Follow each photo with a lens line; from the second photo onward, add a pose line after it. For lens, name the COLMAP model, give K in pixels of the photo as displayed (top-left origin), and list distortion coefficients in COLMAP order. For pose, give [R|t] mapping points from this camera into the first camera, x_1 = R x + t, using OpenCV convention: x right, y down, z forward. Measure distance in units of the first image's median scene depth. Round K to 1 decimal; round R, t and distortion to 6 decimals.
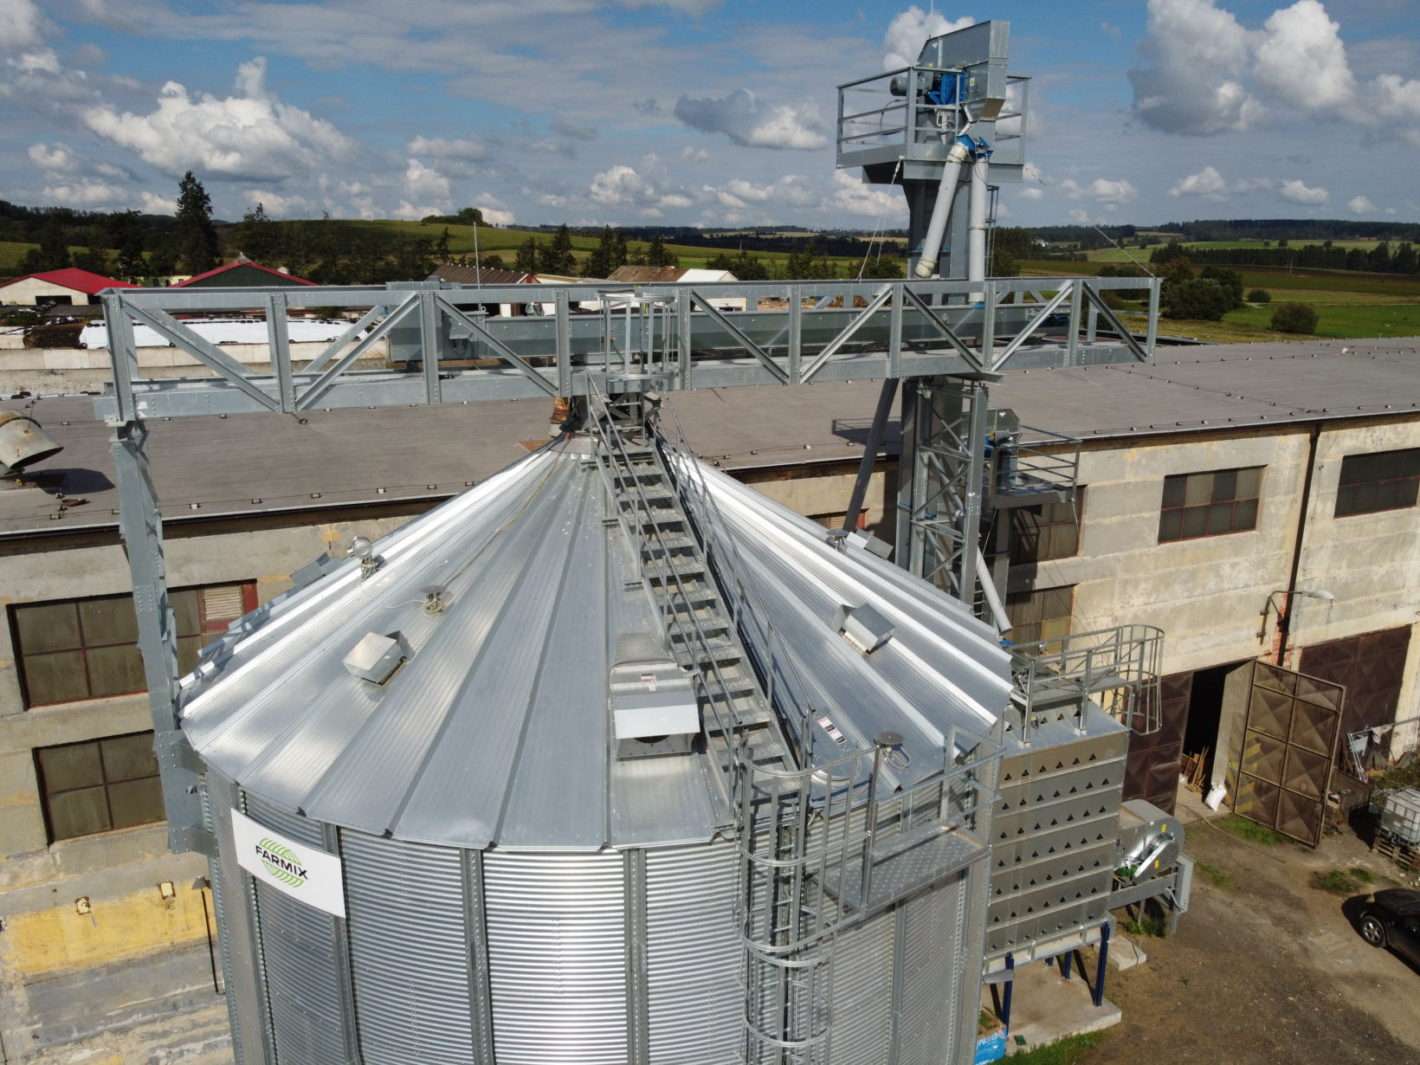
lens RADIAL K [[1079.7, 0, 714.6], [0, 1079.7, 535.7], [0, 0, 1]] dist [-0.011951, 0.004608]
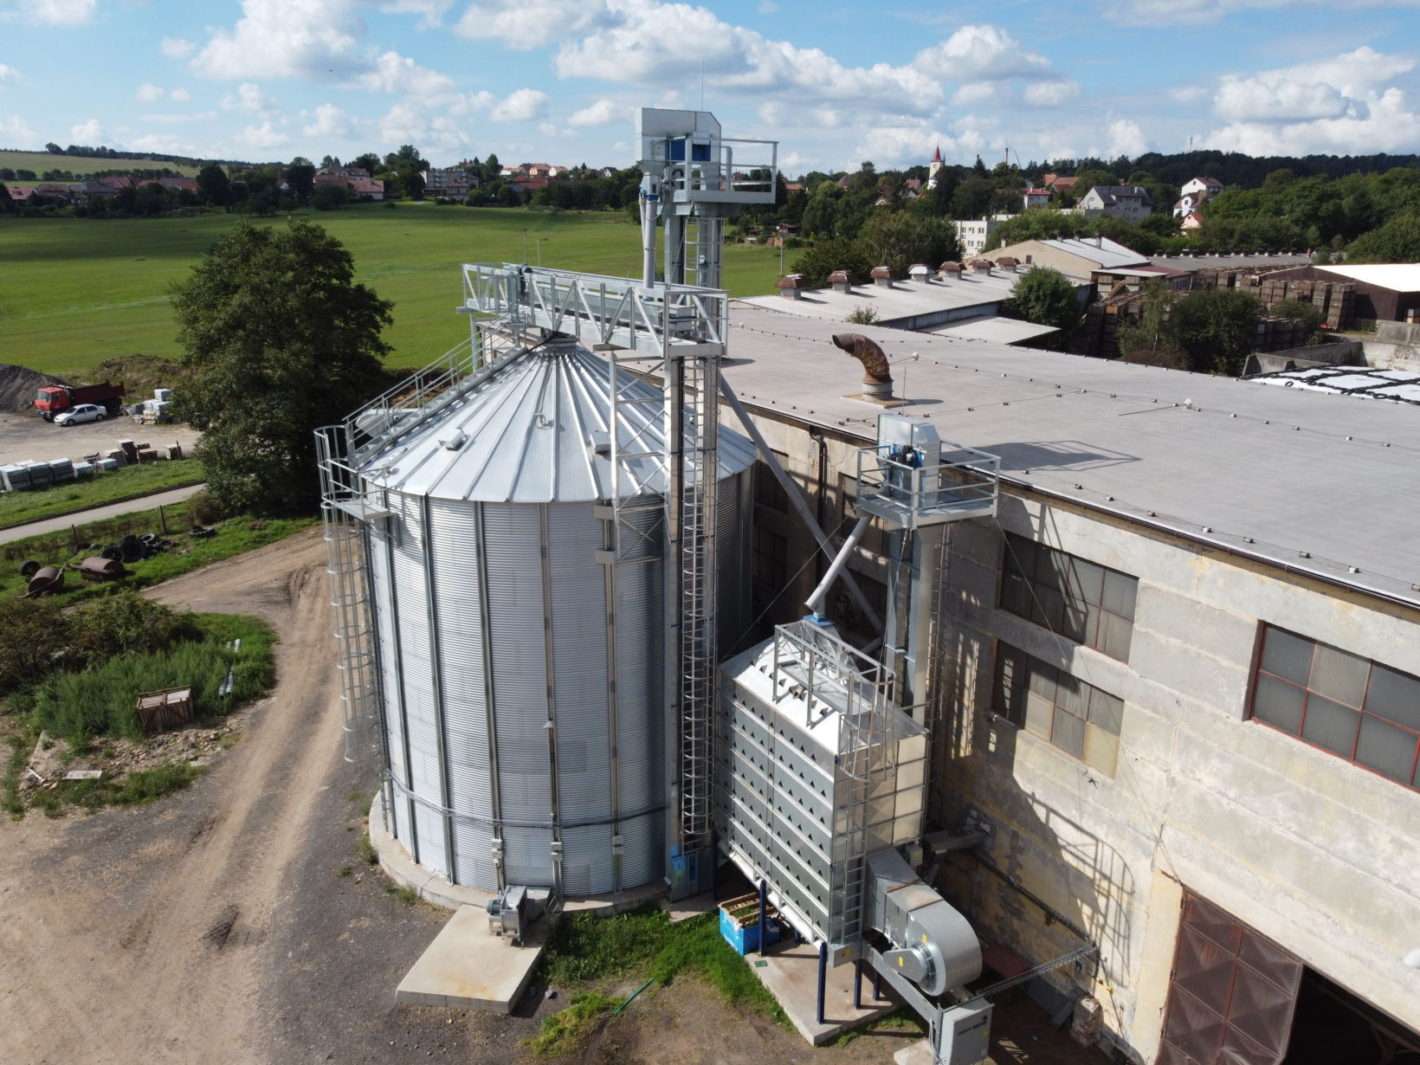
lens RADIAL K [[1079.7, 0, 714.6], [0, 1079.7, 535.7], [0, 0, 1]] dist [-0.011951, 0.004608]
pose [[0.067436, 0.279755, -0.957700, 0.967847], [-0.263686, 0.930753, 0.253316, -0.174934], [0.962248, 0.235449, 0.136534, 0.540954]]
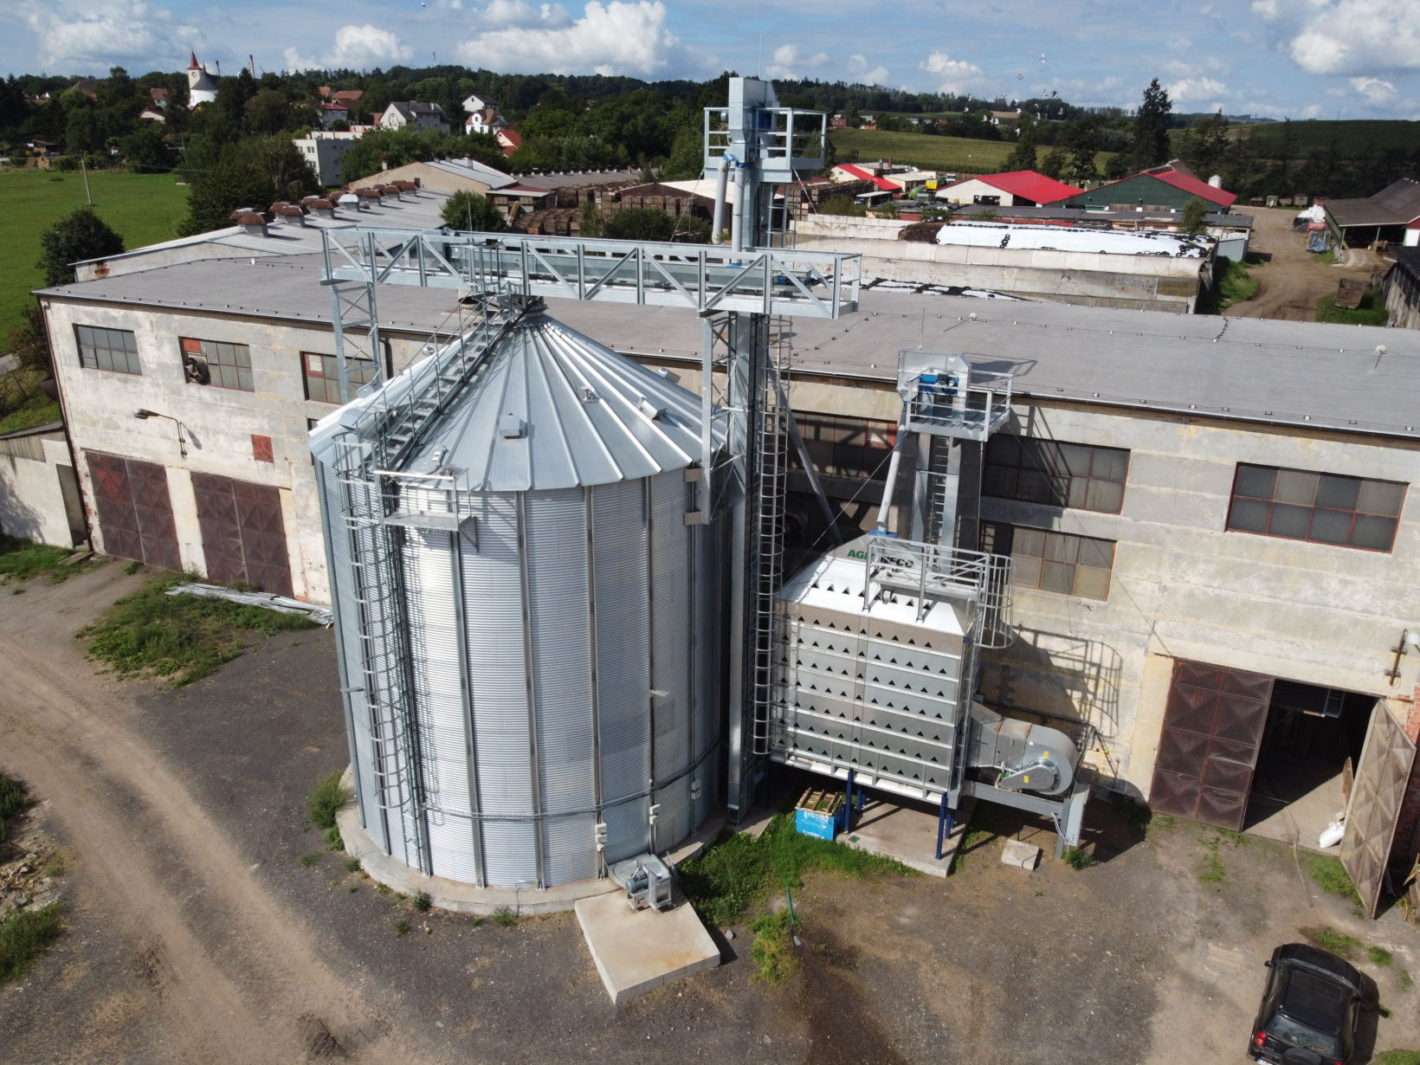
lens RADIAL K [[1079.7, 0, 714.6], [0, 1079.7, 535.7], [0, 0, 1]] dist [-0.011951, 0.004608]
pose [[0.648880, 0.268244, -0.712039, 0.784415], [-0.207044, 0.962732, 0.174009, -0.059681], [0.732180, 0.034512, 0.680236, -0.018632]]
